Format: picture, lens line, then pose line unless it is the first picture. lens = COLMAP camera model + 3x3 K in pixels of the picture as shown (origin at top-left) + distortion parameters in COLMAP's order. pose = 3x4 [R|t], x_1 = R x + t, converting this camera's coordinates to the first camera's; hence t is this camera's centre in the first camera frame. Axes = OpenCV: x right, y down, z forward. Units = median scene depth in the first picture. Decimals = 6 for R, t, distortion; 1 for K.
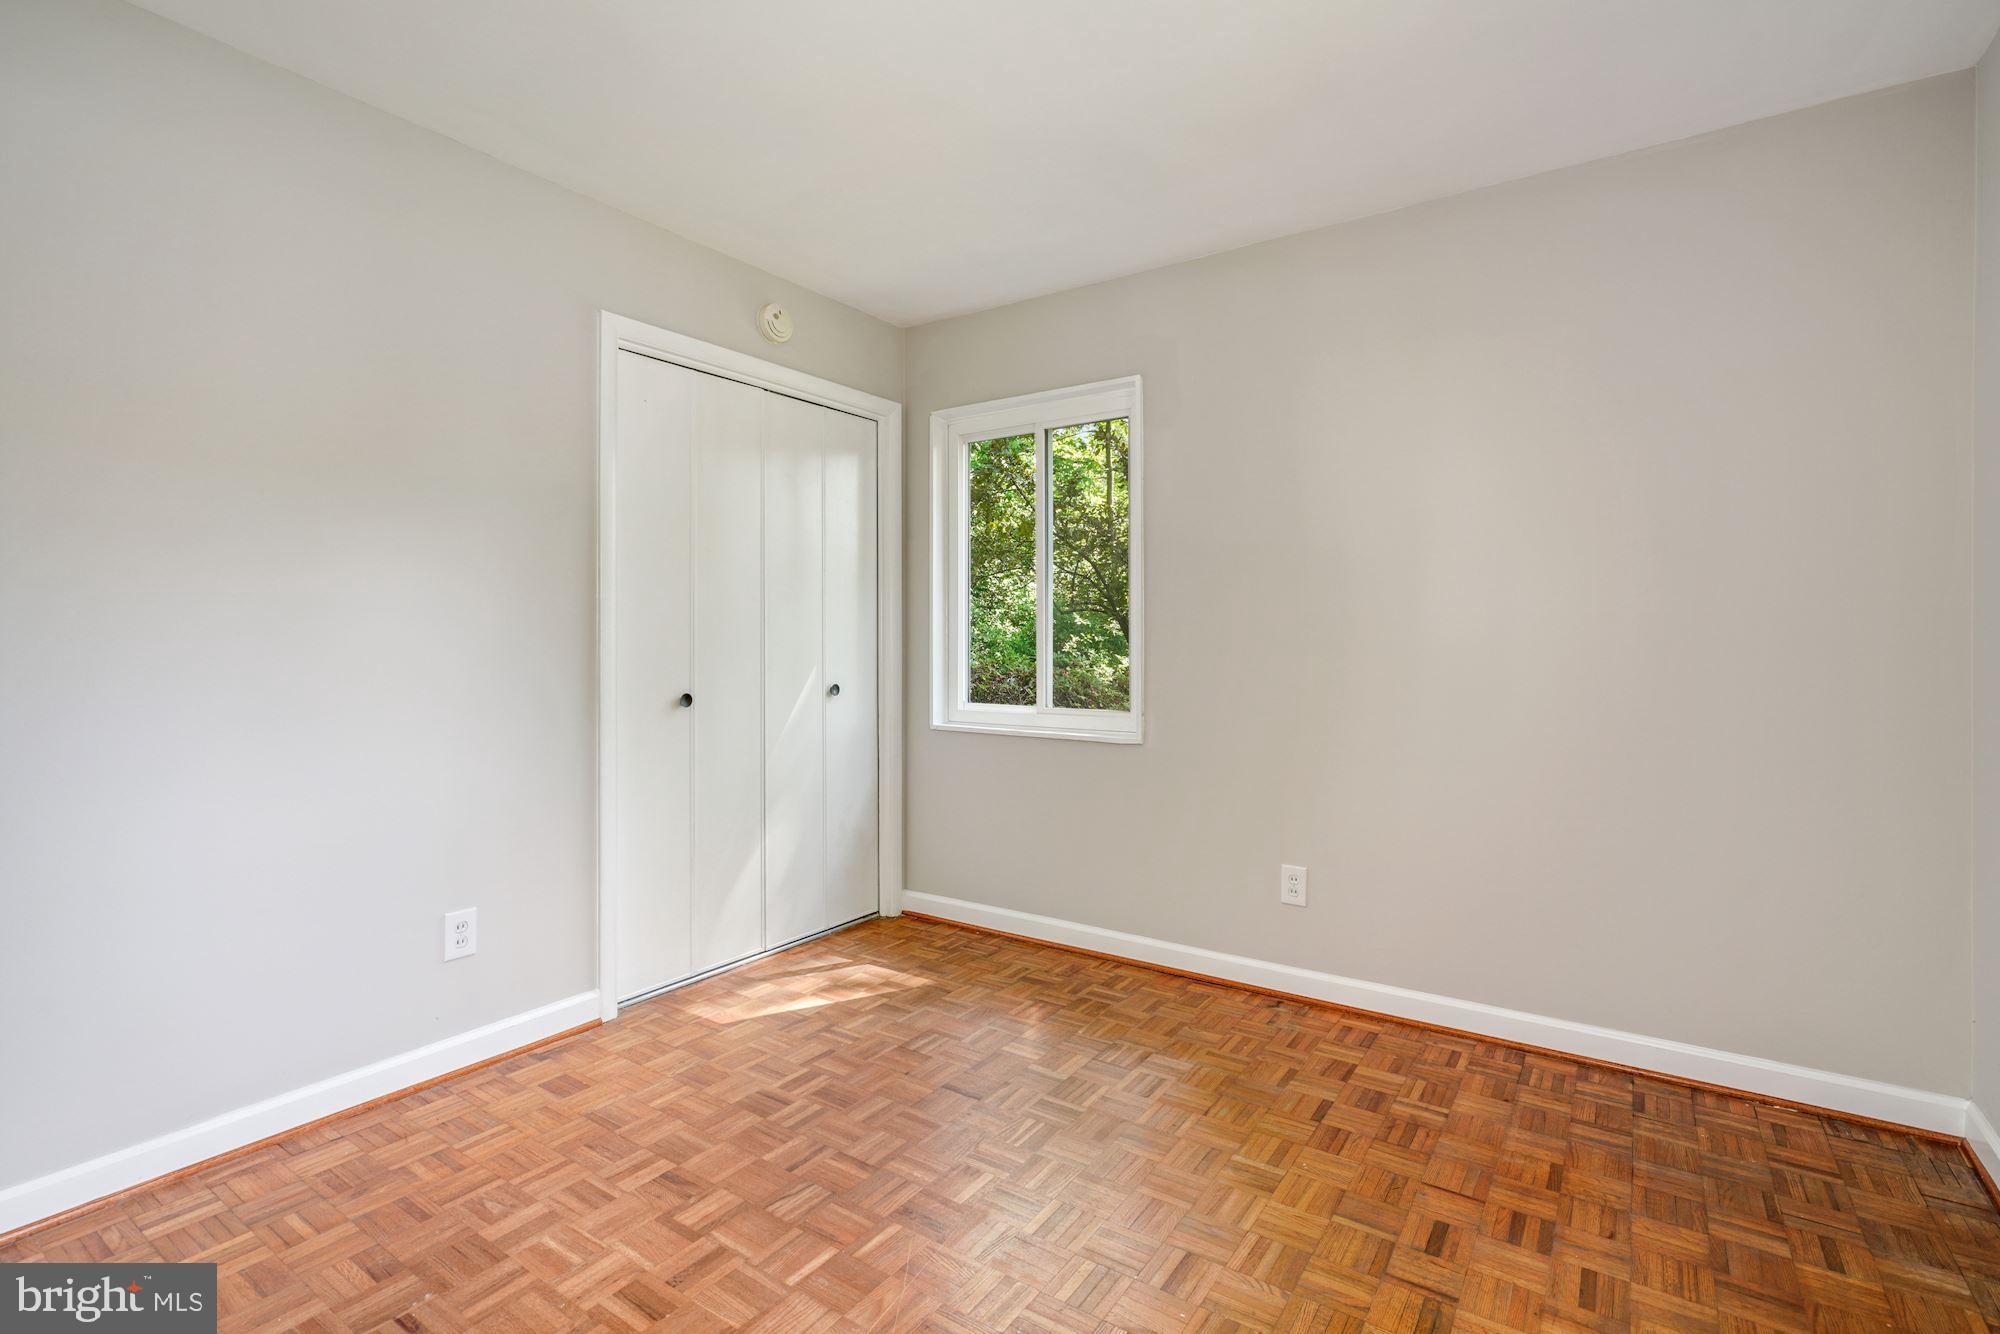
lens RADIAL K [[928.0, 0, 996.9], [0, 928.0, 629.4], [0, 0, 1]] dist [-0.017299, 0.012702]
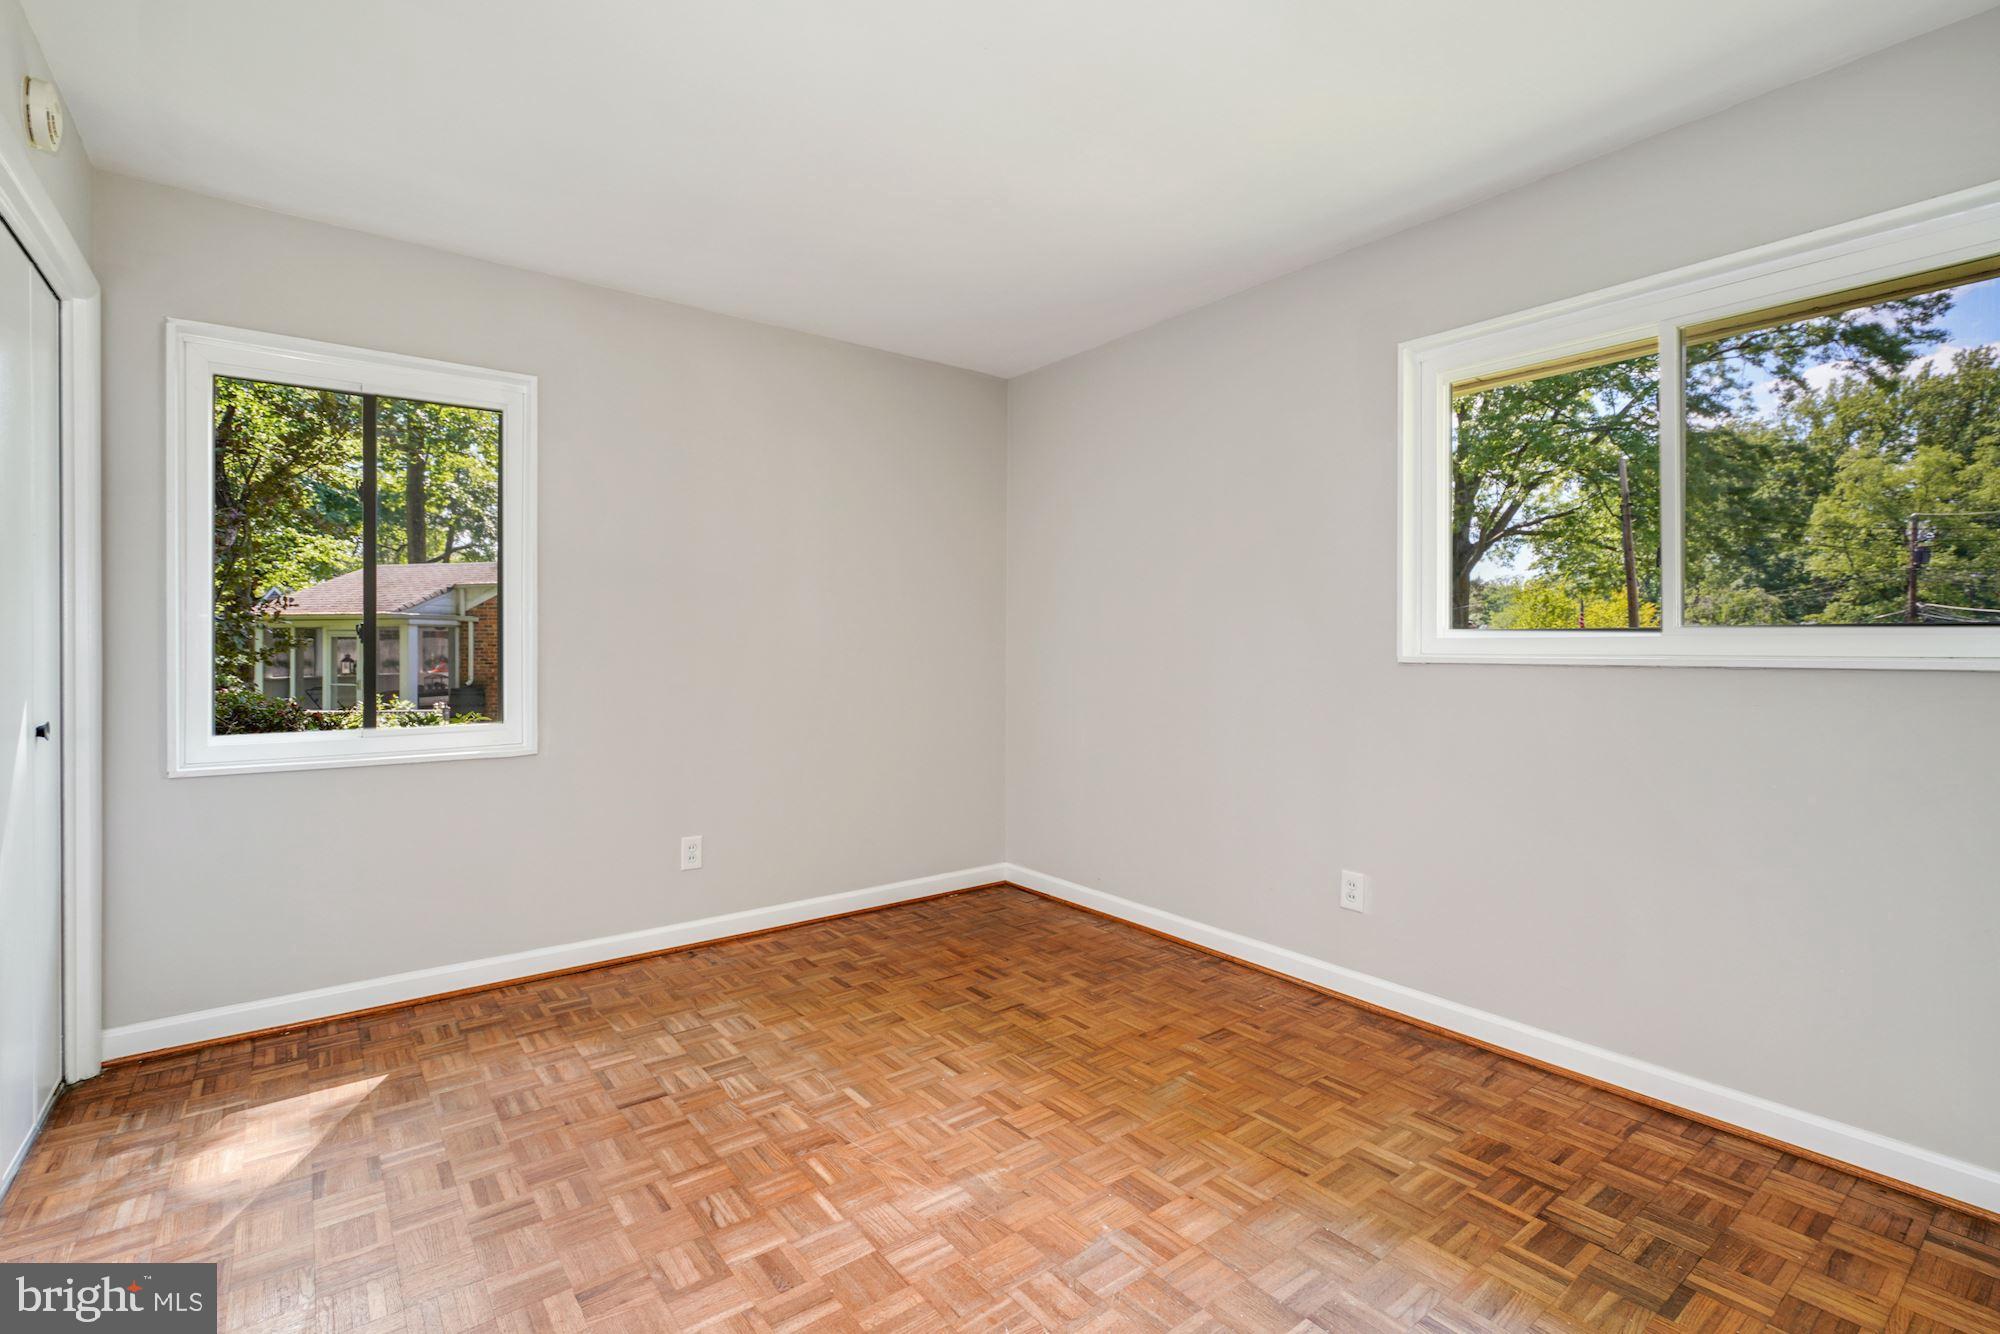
lens RADIAL K [[904.5, 0, 1005.7], [0, 904.5, 642.1], [0, 0, 1]] dist [-0.000643, 0.000415]
pose [[0.303806, 0.002315, 0.952731, -0.785696], [-0.010528, 0.999944, 0.000928, -0.001355], [-0.952676, -0.010312, 0.303814, 0.307164]]
